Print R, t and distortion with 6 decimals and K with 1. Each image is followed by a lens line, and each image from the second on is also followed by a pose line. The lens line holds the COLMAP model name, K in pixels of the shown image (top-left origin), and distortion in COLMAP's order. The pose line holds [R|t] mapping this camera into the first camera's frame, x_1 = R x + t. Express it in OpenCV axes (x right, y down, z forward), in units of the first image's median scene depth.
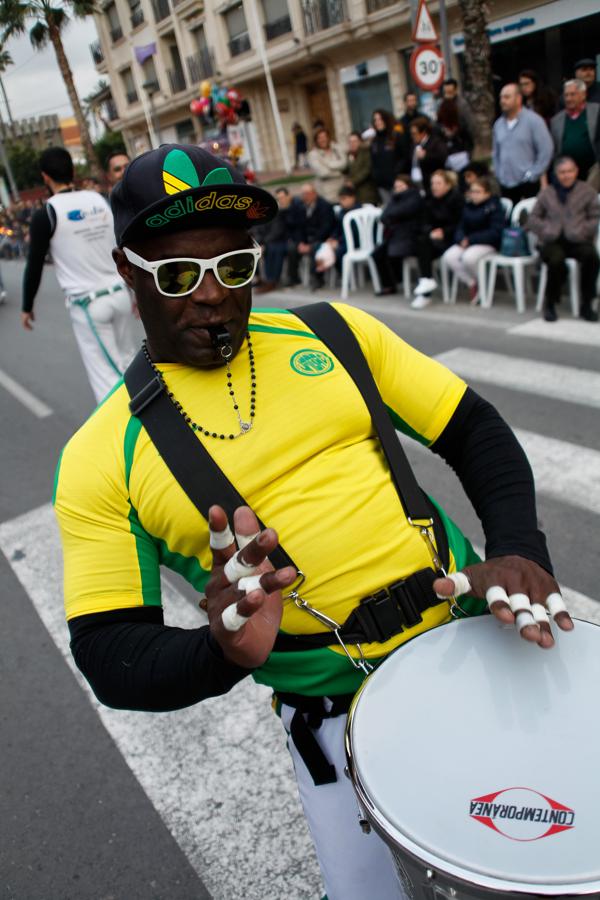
lens RADIAL K [[715.4, 0, 300.0], [0, 715.4, 450.0], [0, 0, 1]] dist [-0.114483, 0.070820]
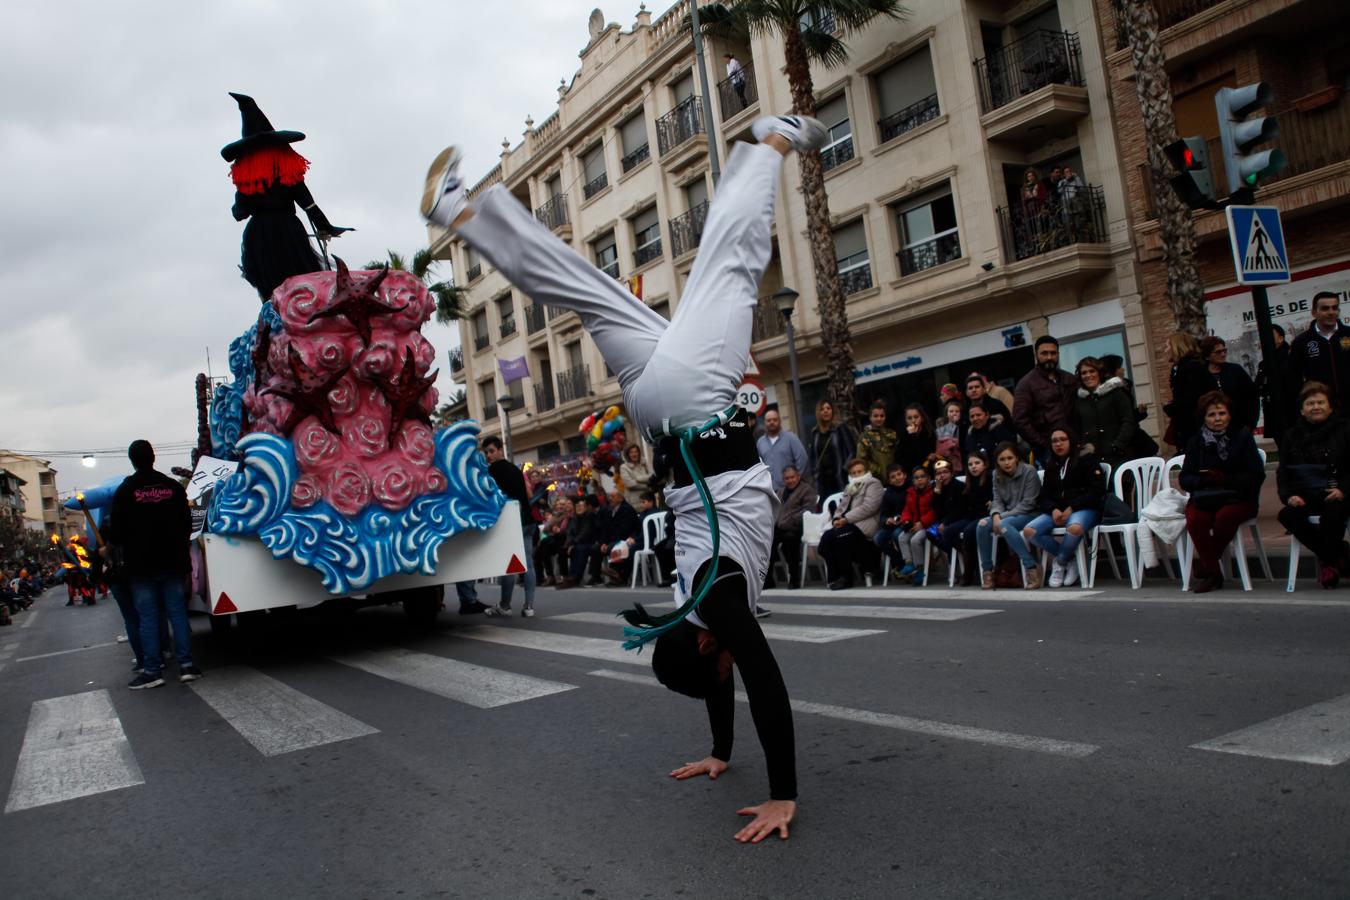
lens RADIAL K [[1073.1, 0, 675.0], [0, 1073.1, 450.0], [0, 0, 1]] dist [-0.114483, 0.070820]
pose [[0.996946, 0.062751, -0.046494, 0.048682], [-0.076716, 0.898365, -0.432498, 0.077428], [0.014629, 0.434744, 0.900435, -0.144492]]
